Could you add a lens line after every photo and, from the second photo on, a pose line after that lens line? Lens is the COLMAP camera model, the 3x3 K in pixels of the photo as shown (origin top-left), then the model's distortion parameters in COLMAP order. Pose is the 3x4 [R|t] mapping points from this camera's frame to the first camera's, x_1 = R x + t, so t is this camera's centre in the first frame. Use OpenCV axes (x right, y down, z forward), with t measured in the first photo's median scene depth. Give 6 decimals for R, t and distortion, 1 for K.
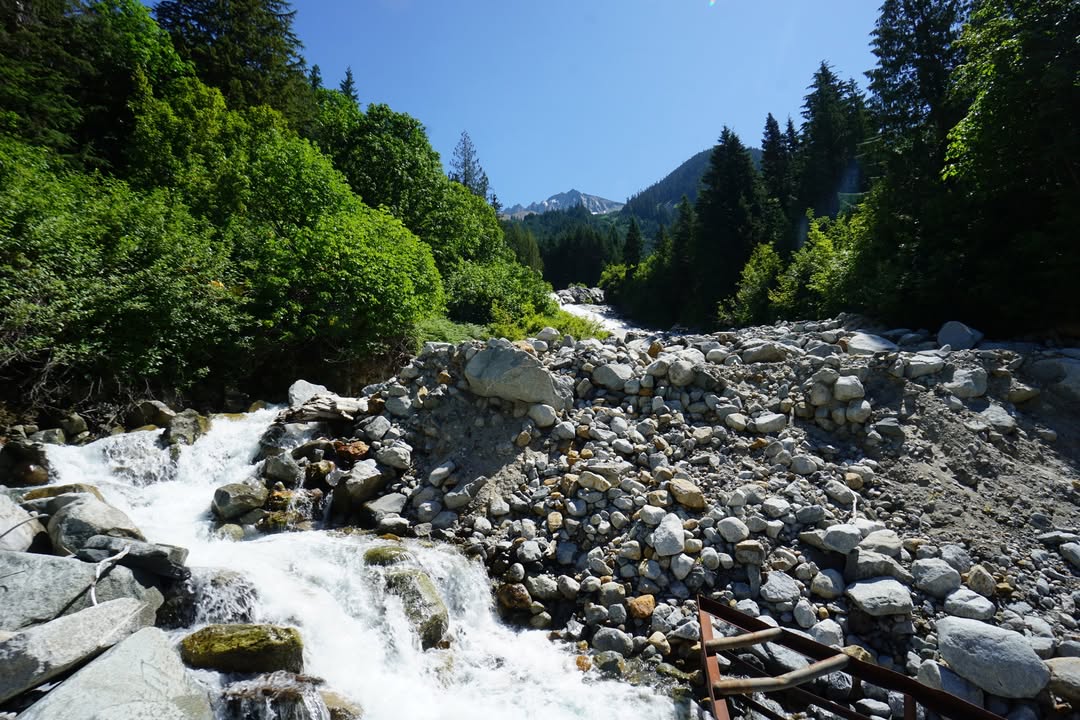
lens RADIAL K [[476.6, 0, 539.1], [0, 476.6, 348.6], [0, 0, 1]] dist [-0.063698, 0.022870]
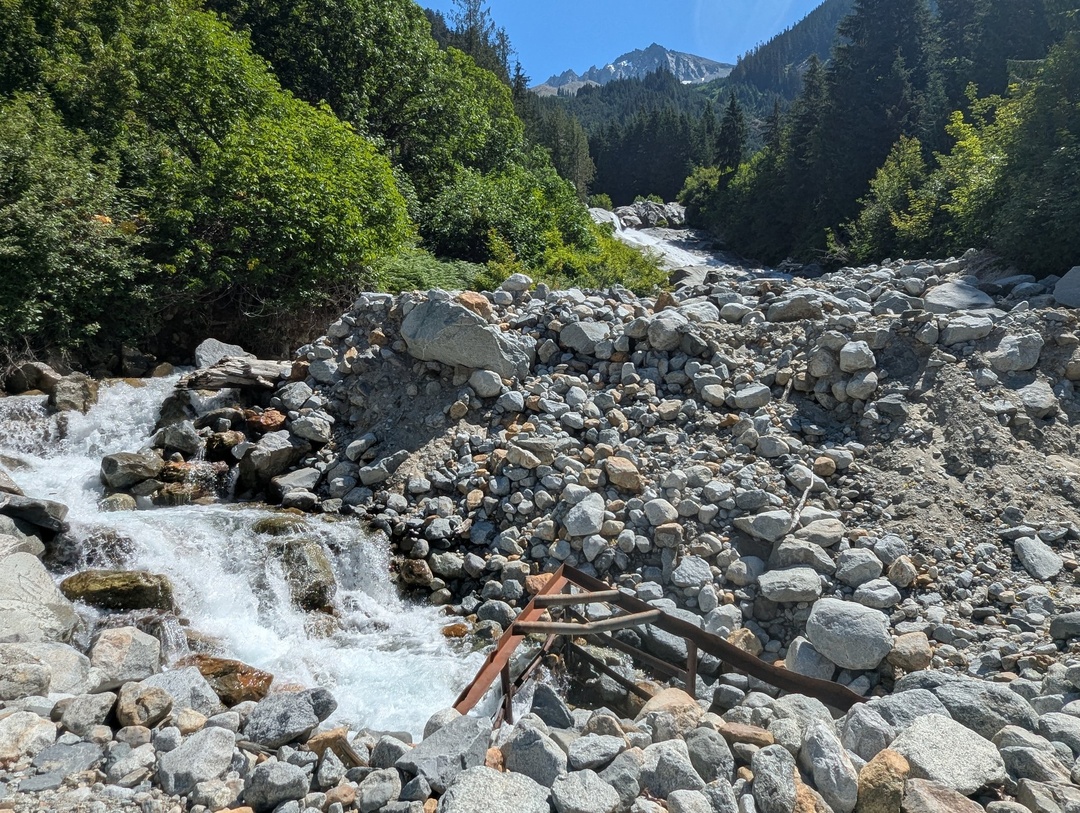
lens RADIAL K [[682.1, 0, 540.6], [0, 682.1, 383.8], [0, 0, 1]] dist [-0.006582, 0.000669]
pose [[0.997239, 0.014314, -0.072862, 0.212552], [-0.004535, 0.991153, 0.132649, -0.021493], [0.074116, -0.131952, 0.988481, -0.206191]]
